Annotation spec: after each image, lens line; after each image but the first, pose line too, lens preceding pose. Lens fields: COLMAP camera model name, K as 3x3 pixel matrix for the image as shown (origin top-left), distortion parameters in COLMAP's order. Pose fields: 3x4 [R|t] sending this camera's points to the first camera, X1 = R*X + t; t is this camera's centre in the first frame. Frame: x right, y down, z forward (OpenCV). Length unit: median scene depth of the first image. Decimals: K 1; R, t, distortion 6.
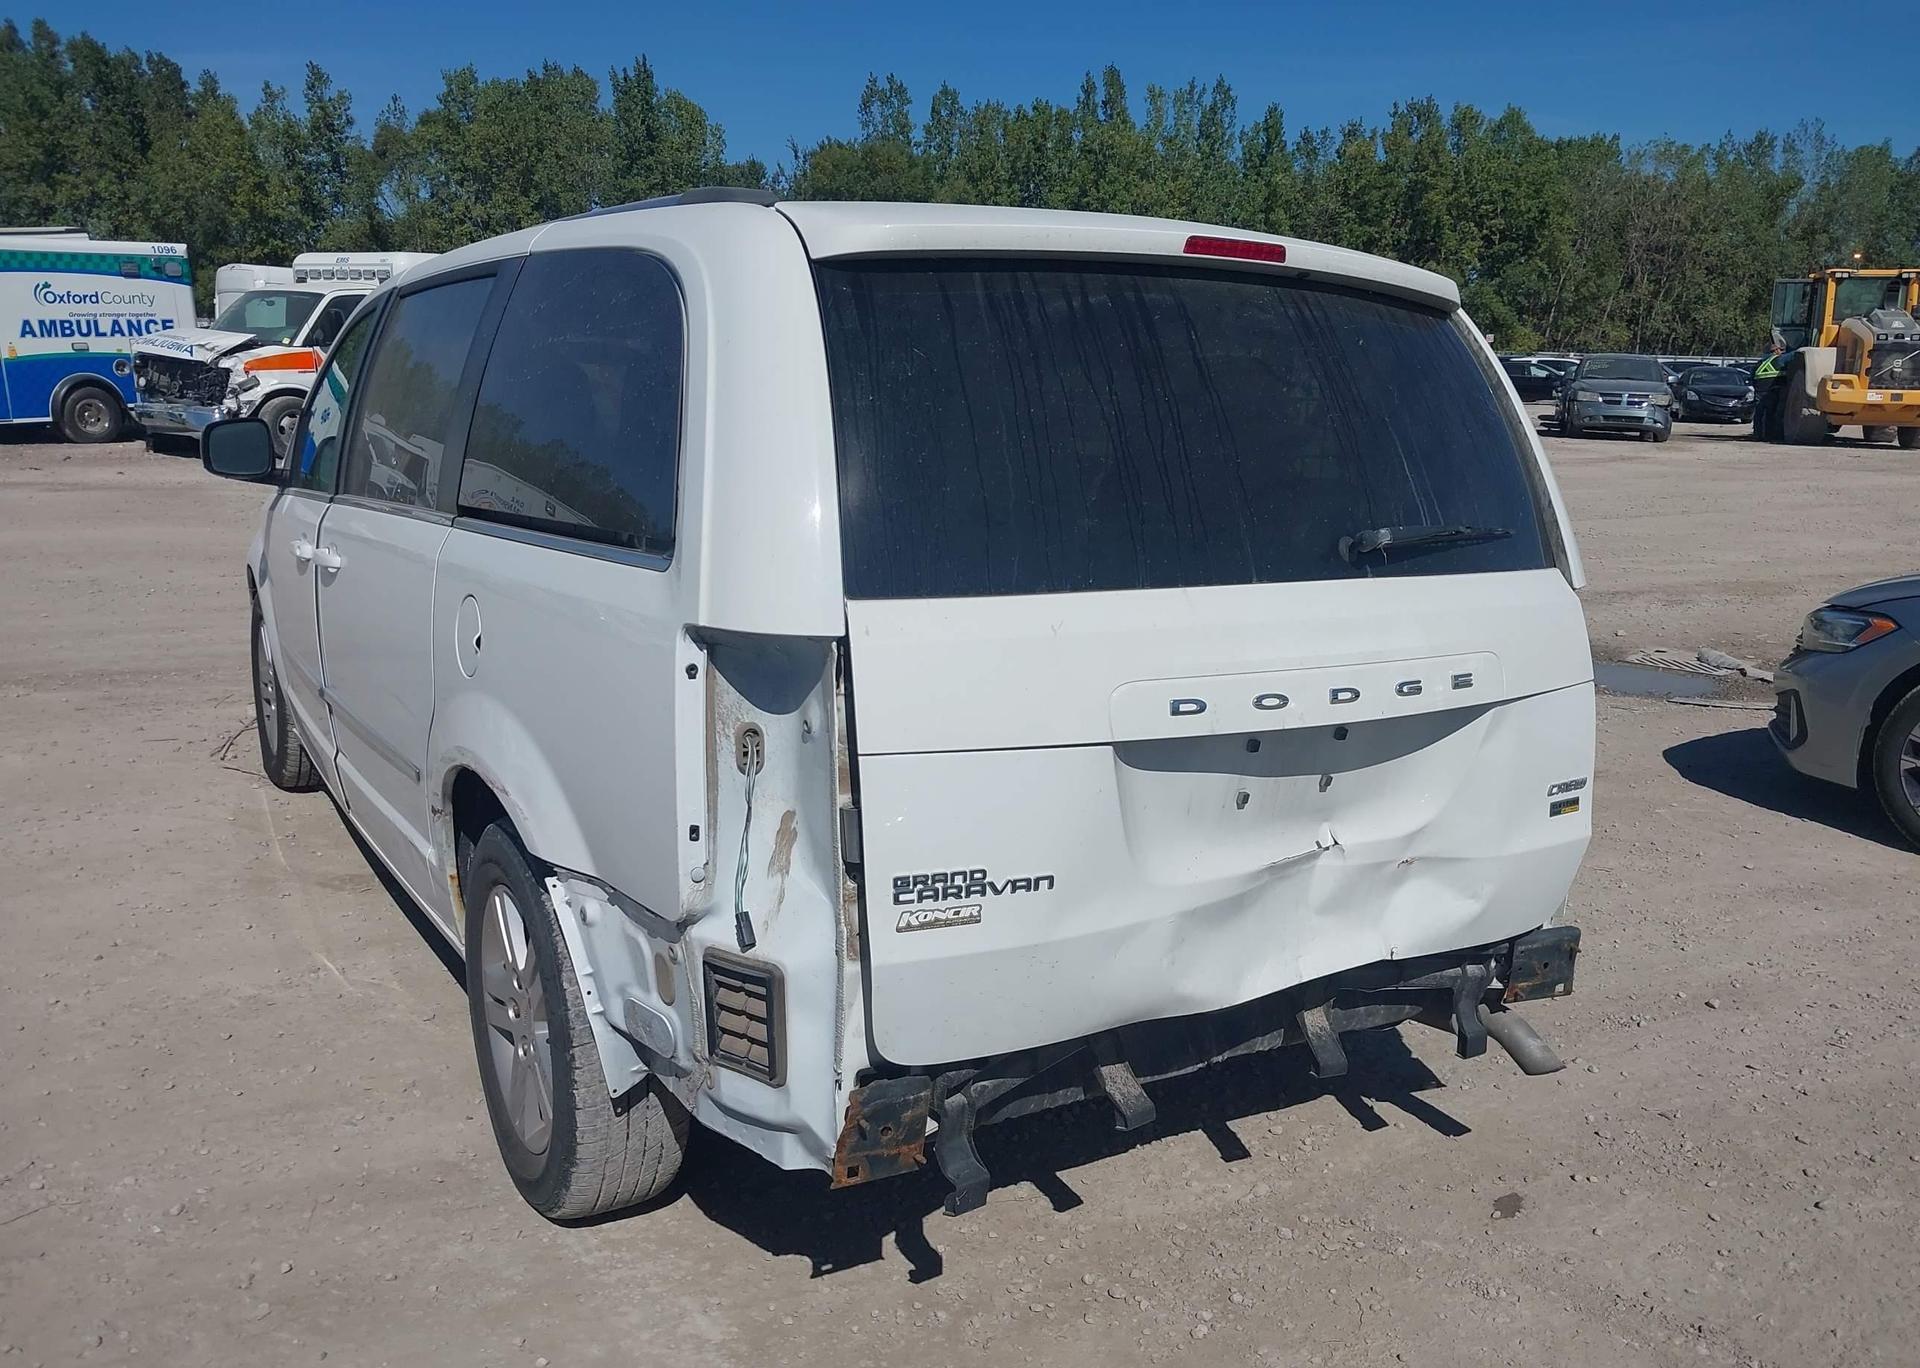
lens RADIAL K [[1587.7, 0, 932.3], [0, 1587.7, 677.5], [0, 0, 1]] dist [-0.005489, 0.010707]
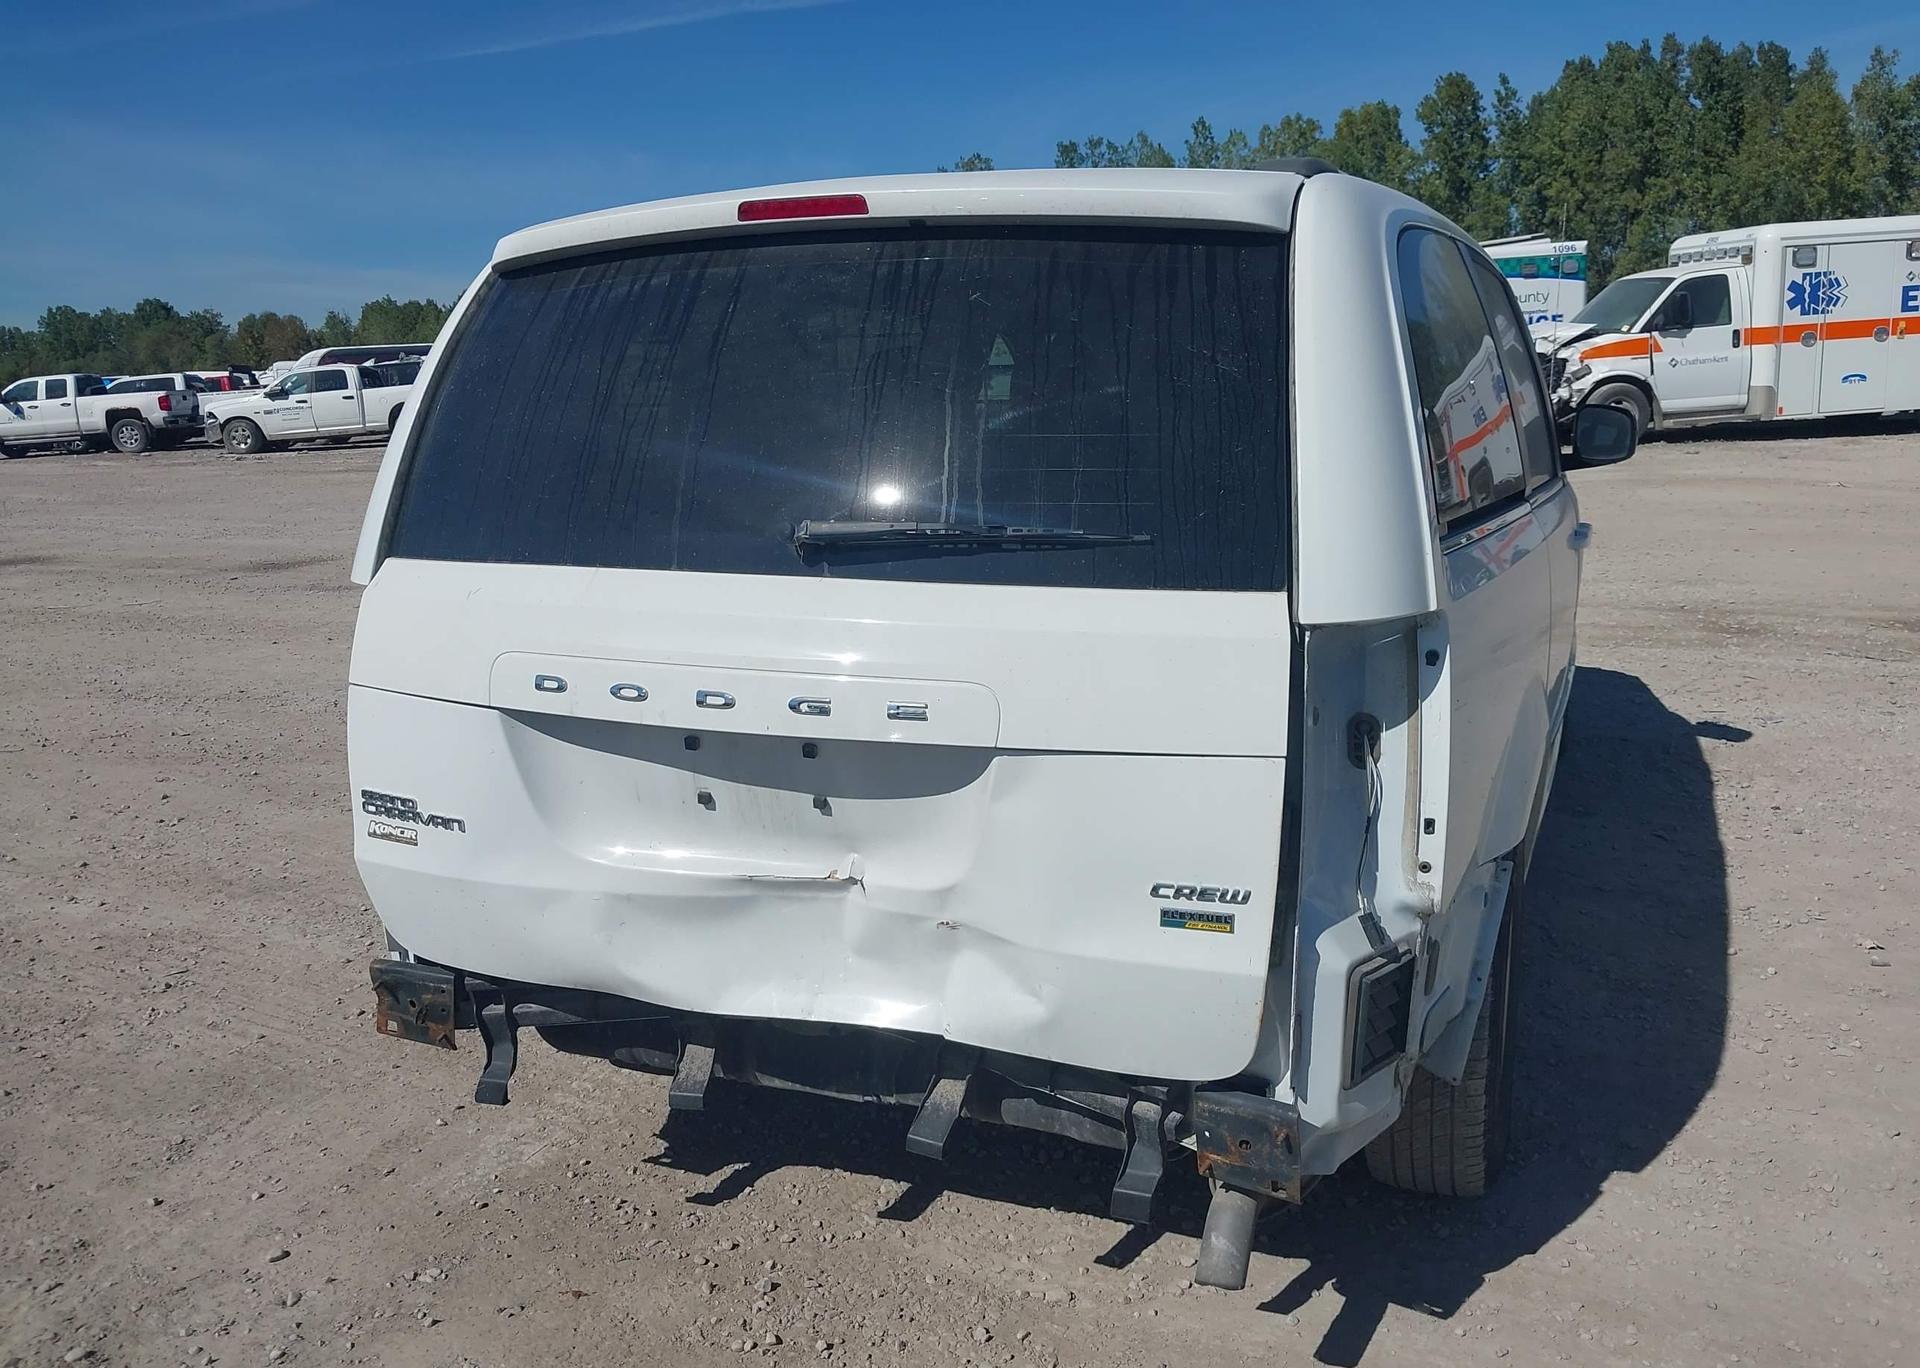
lens RADIAL K [[1524.6, 0, 960.0], [0, 1524.6, 684.0], [0, 0, 1]] dist [0.022971, -0.001370]
pose [[0.607247, 0.121091, -0.785231, 0.117643], [-0.107675, 0.991742, 0.069669, -0.008420], [0.787183, 0.042244, 0.615271, 0.065695]]
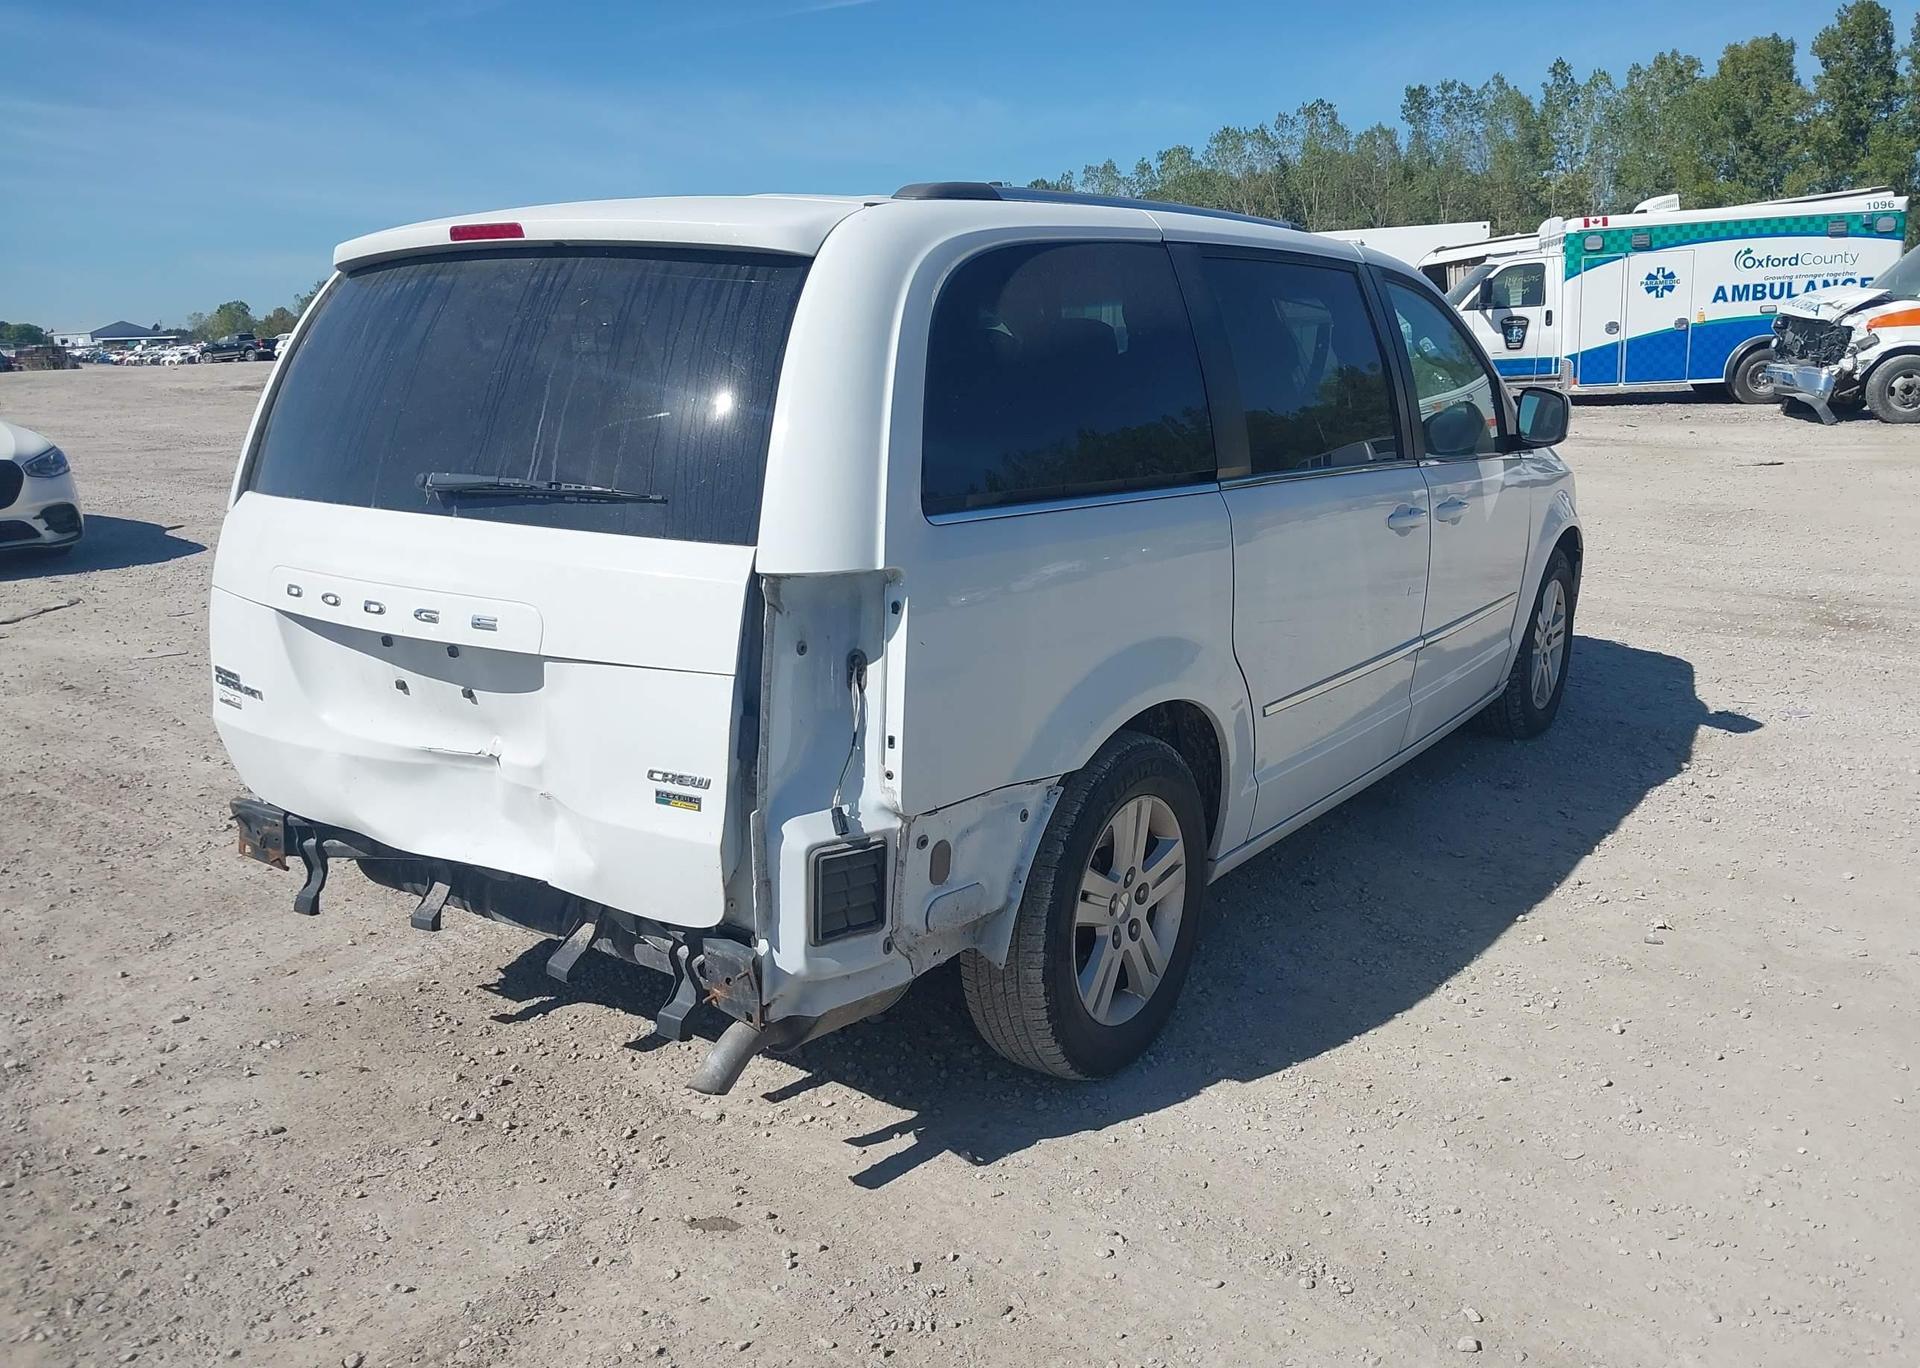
lens RADIAL K [[1523.1, 0, 945.3], [0, 1523.1, 651.6], [0, 0, 1]] dist [0.016474, 0.009349]
pose [[0.425274, 0.162392, -0.890377, 0.165846], [-0.149866, 0.982826, 0.107672, -0.016078], [0.892570, 0.087647, 0.442308, 0.098372]]
